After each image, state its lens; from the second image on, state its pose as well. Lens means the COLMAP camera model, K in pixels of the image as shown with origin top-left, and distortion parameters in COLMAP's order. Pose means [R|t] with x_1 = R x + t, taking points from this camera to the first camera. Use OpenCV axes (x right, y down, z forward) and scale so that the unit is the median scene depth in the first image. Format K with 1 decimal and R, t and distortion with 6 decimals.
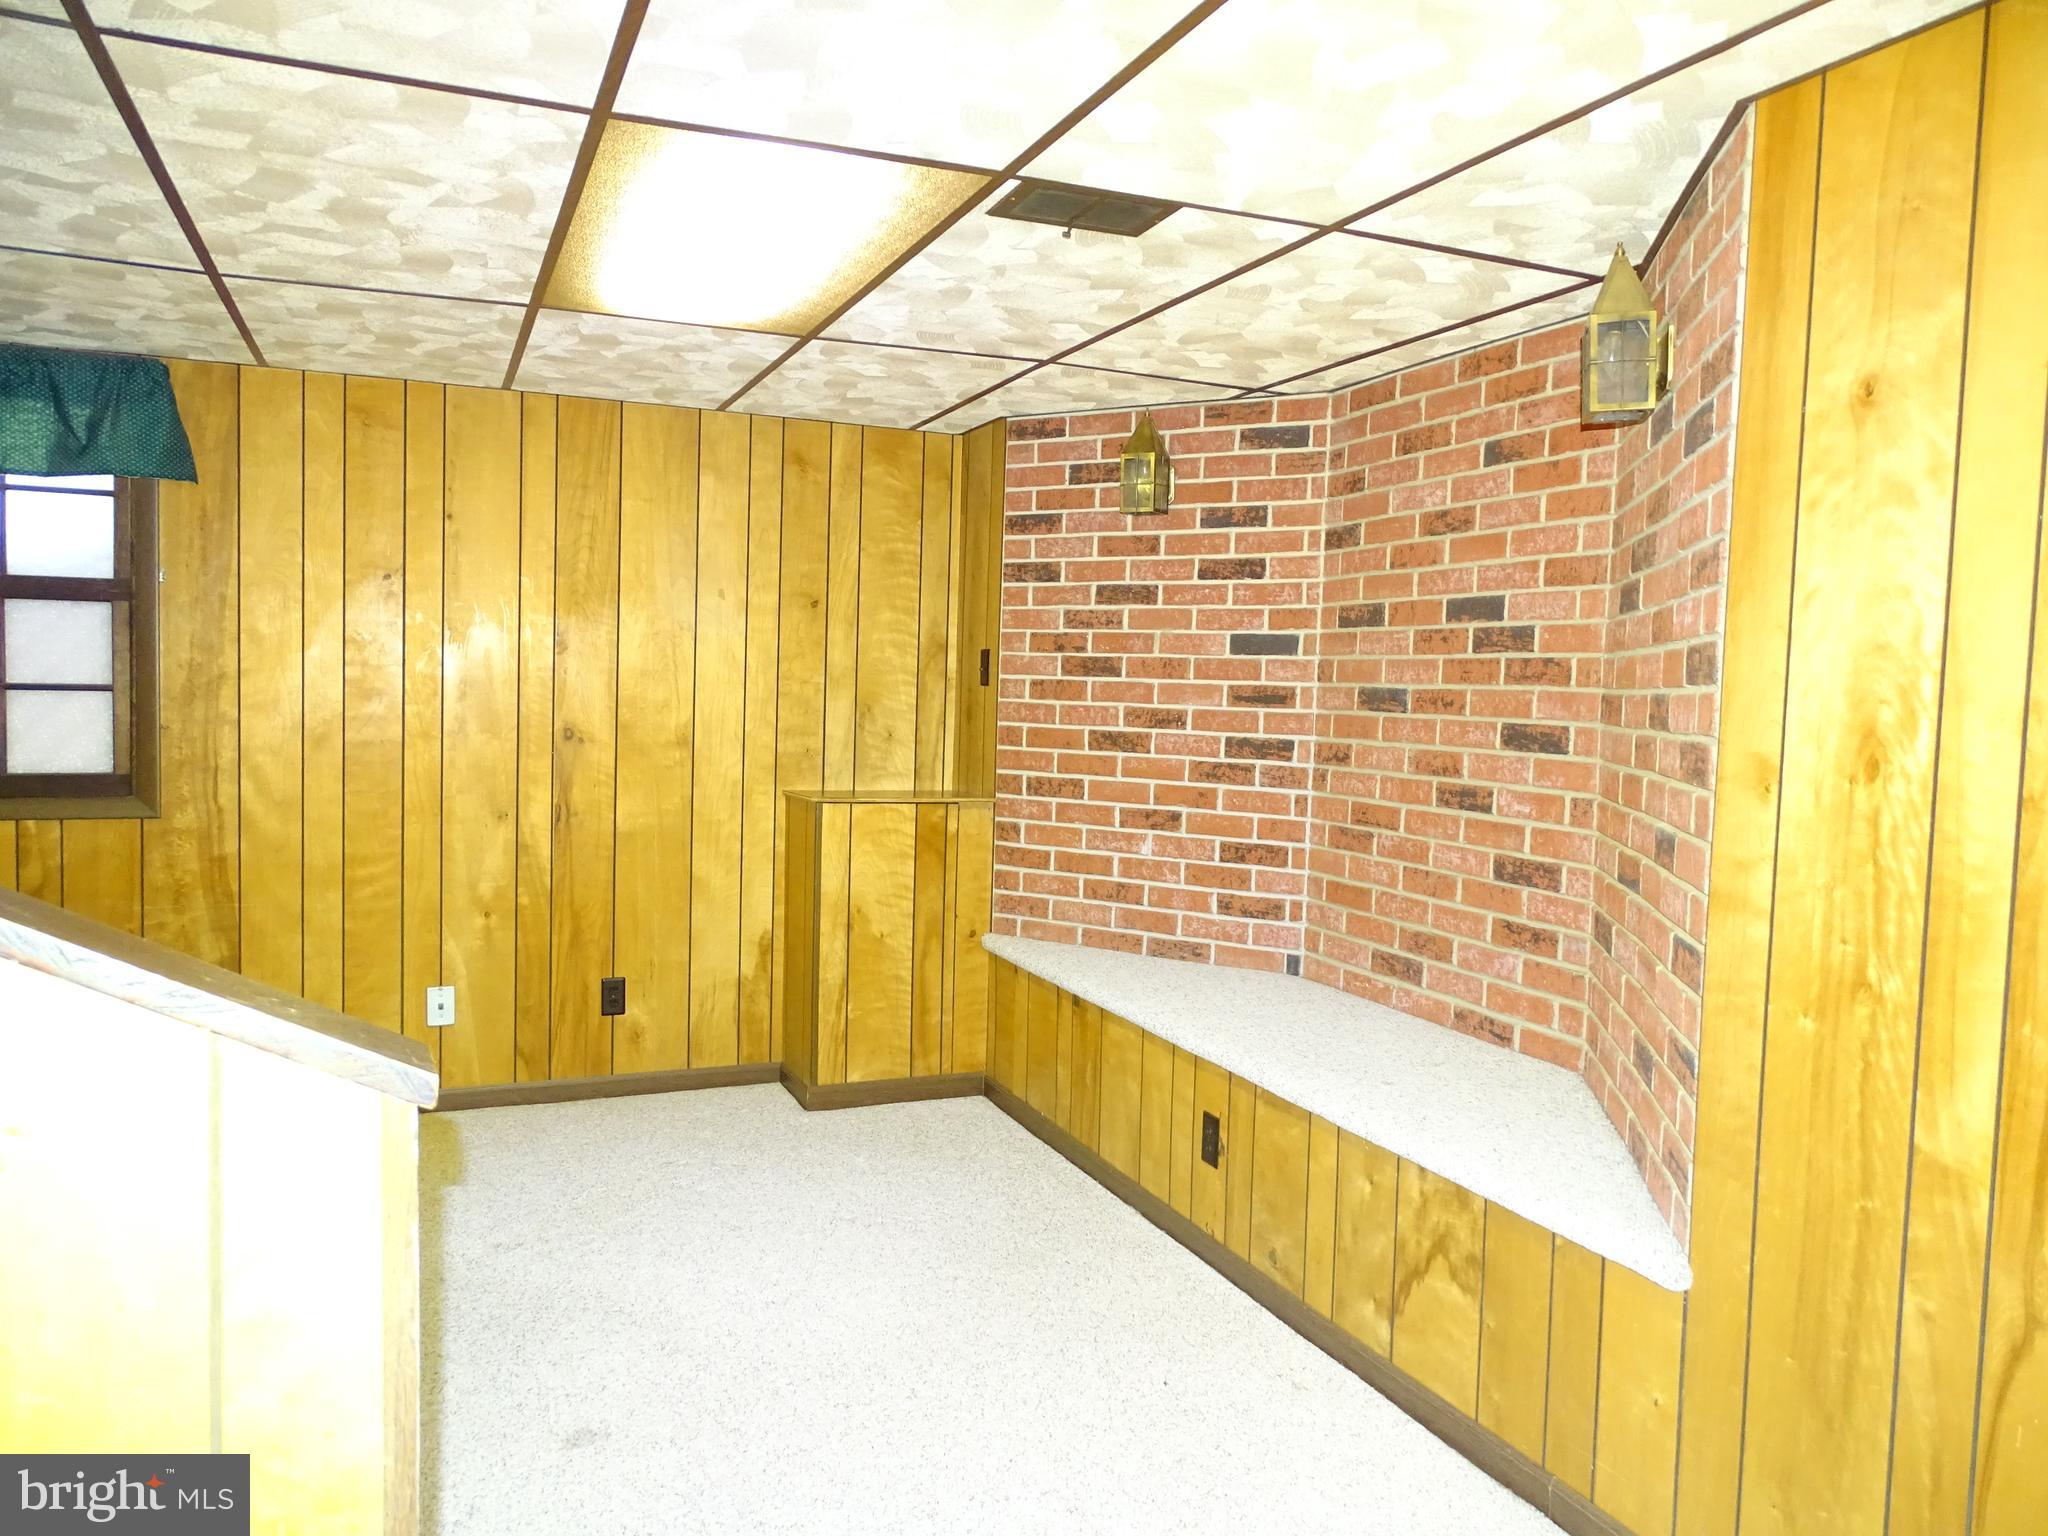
lens RADIAL K [[1453.2, 0, 1028.8], [0, 1453.2, 767.2], [0, 0, 1]] dist [-0.014532, 0.007755]
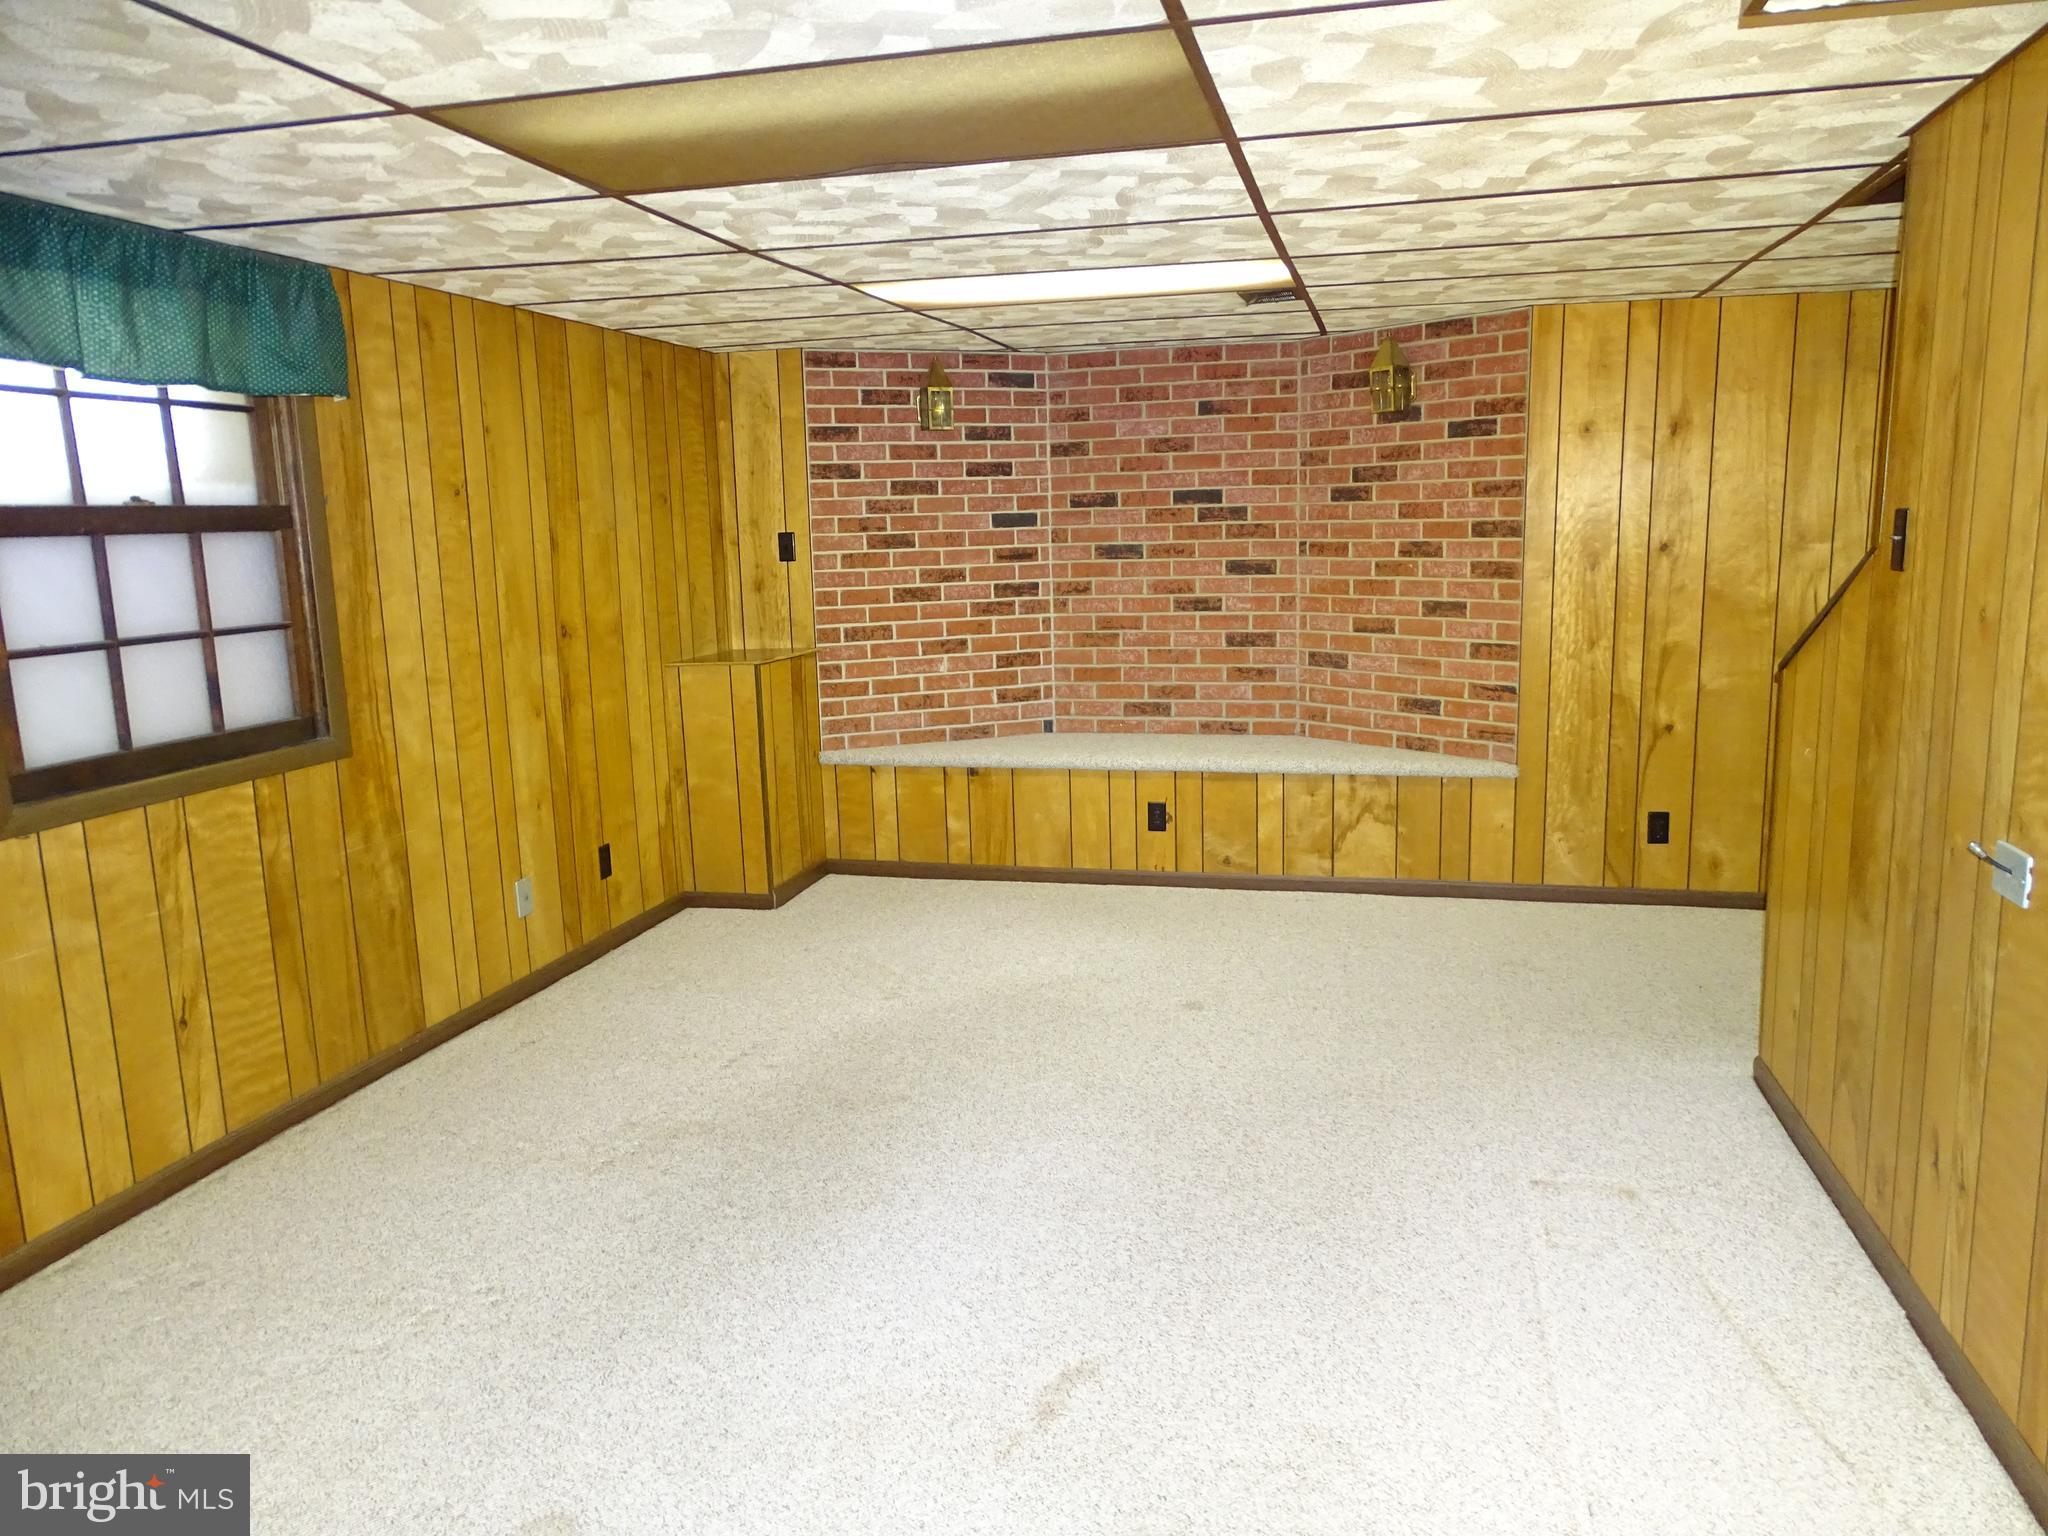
lens RADIAL K [[1453.2, 0, 1031.6], [0, 1453.2, 777.3], [0, 0, 1]] dist [-0.014532, 0.007755]
pose [[0.606492, -0.182477, 0.773867, -1.064065], [0.088794, 0.982764, 0.162145, -0.066350], [-0.790116, -0.029625, 0.612241, 0.056178]]
